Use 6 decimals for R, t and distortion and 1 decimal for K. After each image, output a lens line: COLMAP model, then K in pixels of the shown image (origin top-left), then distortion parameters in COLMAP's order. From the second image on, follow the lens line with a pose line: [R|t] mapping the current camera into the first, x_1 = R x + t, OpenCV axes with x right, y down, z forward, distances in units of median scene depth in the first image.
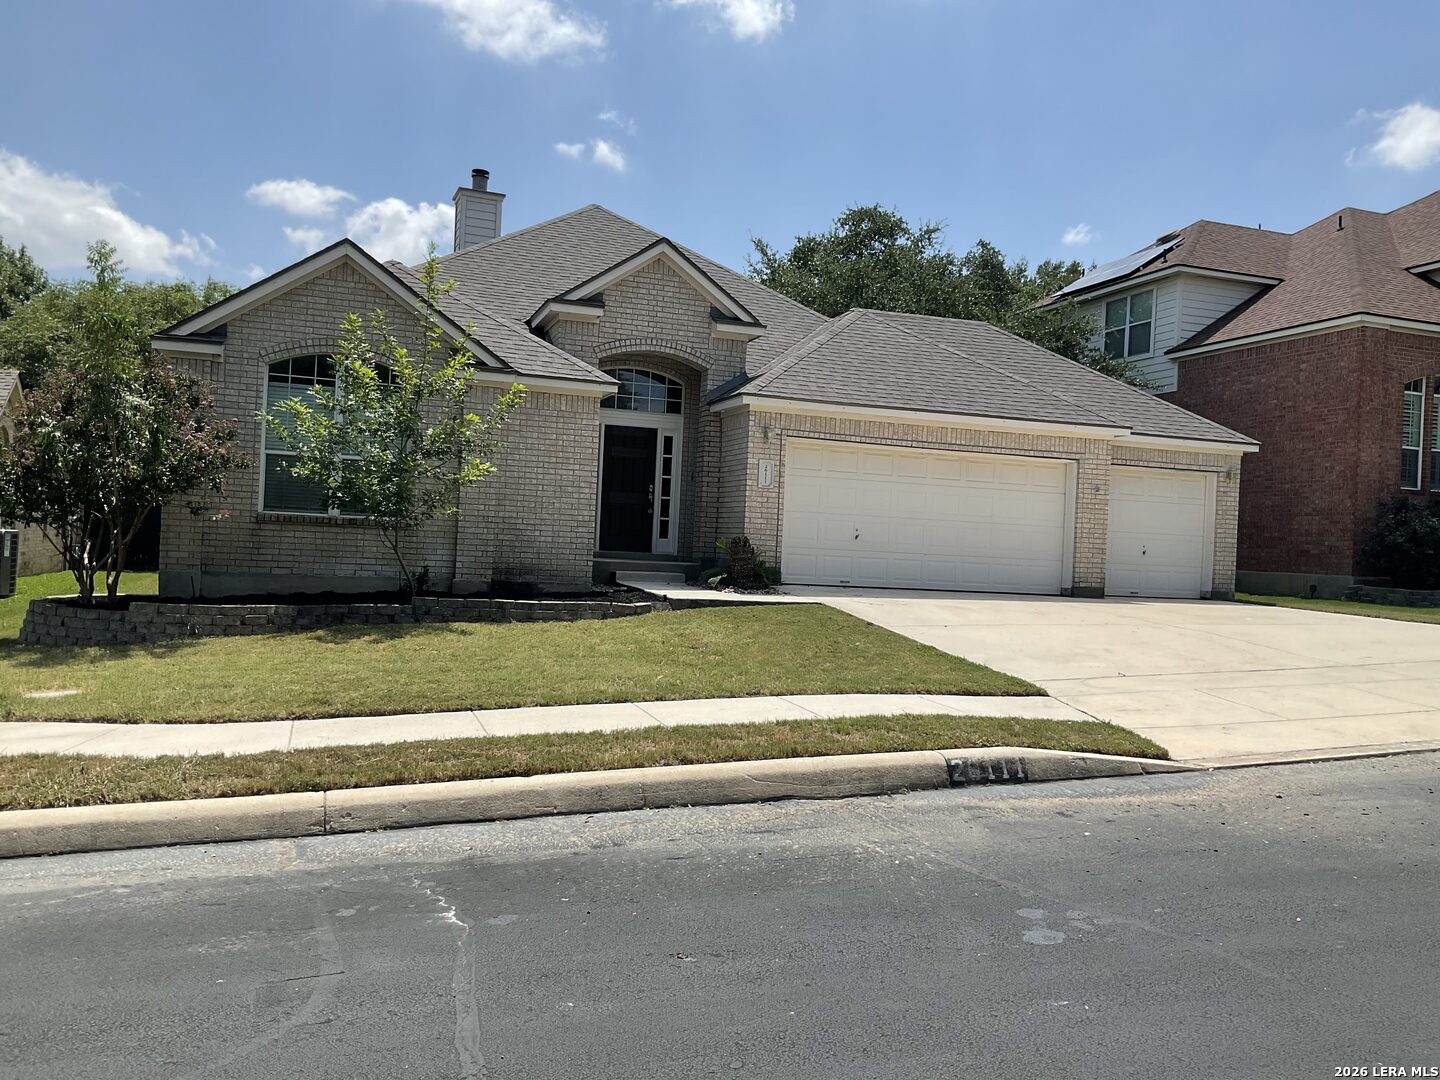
lens RADIAL K [[1196.6, 0, 681.6], [0, 1196.6, 531.2], [0, 0, 1]] dist [0.066253, -0.118292]
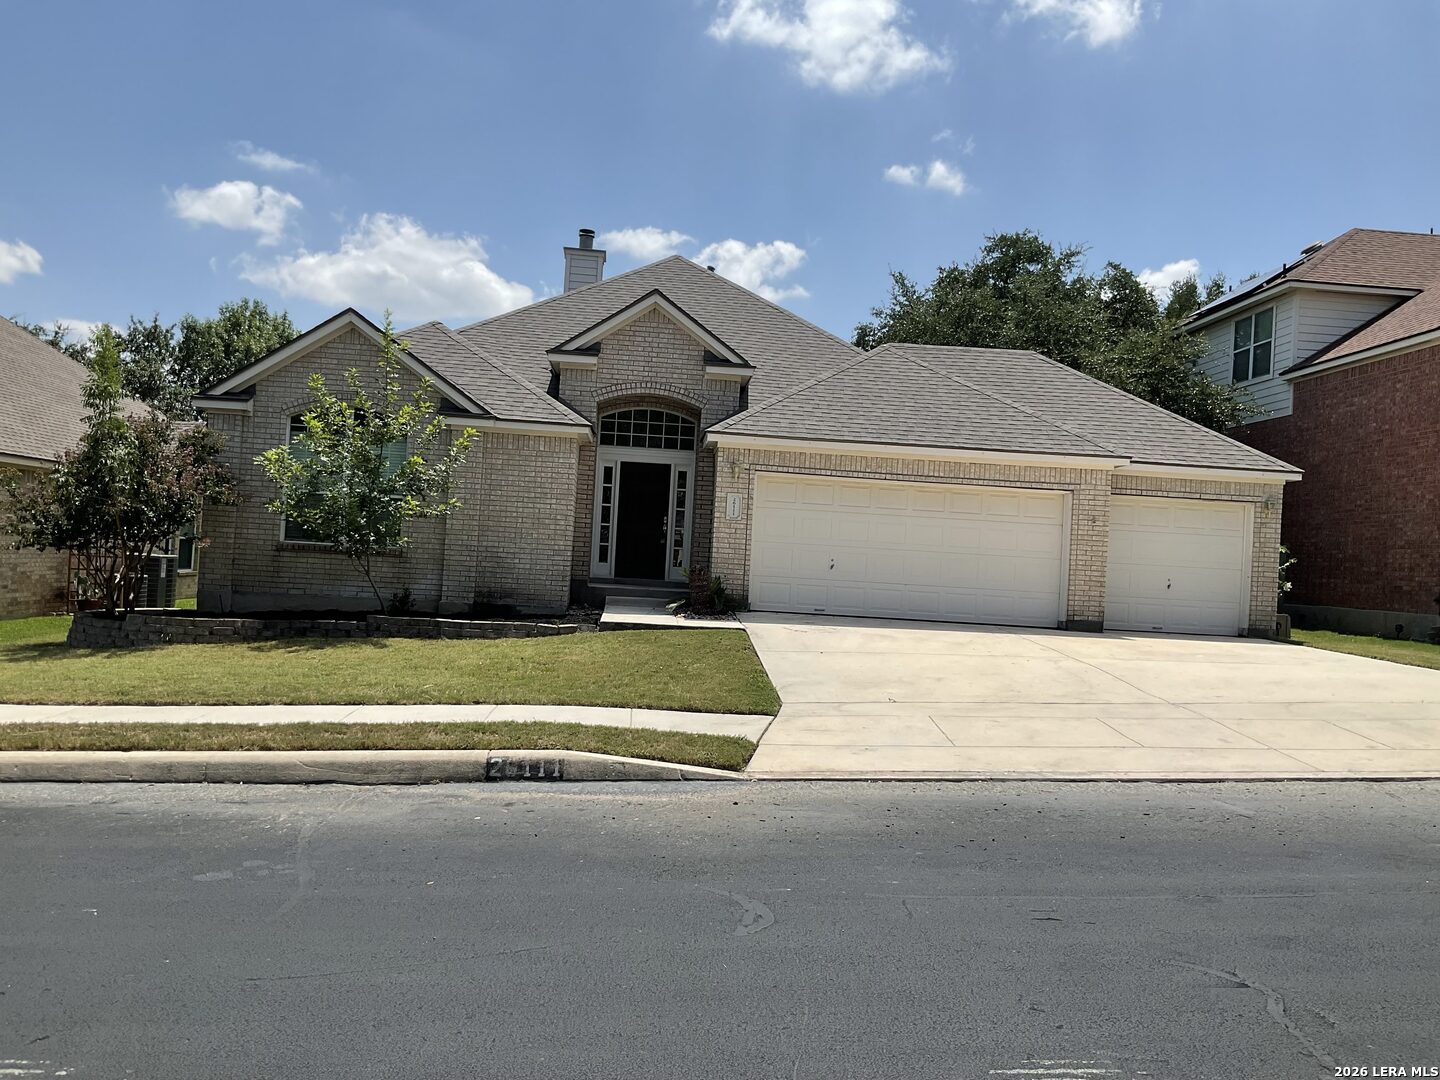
lens RADIAL K [[1196.6, 0, 697.2], [0, 1196.6, 537.4], [0, 0, 1]] dist [0.066253, -0.118292]
pose [[0.964169, 0.002539, -0.265278, 0.314225], [-0.007513, 0.999814, -0.017735, -0.001583], [0.265184, 0.019093, 0.964009, -0.029800]]
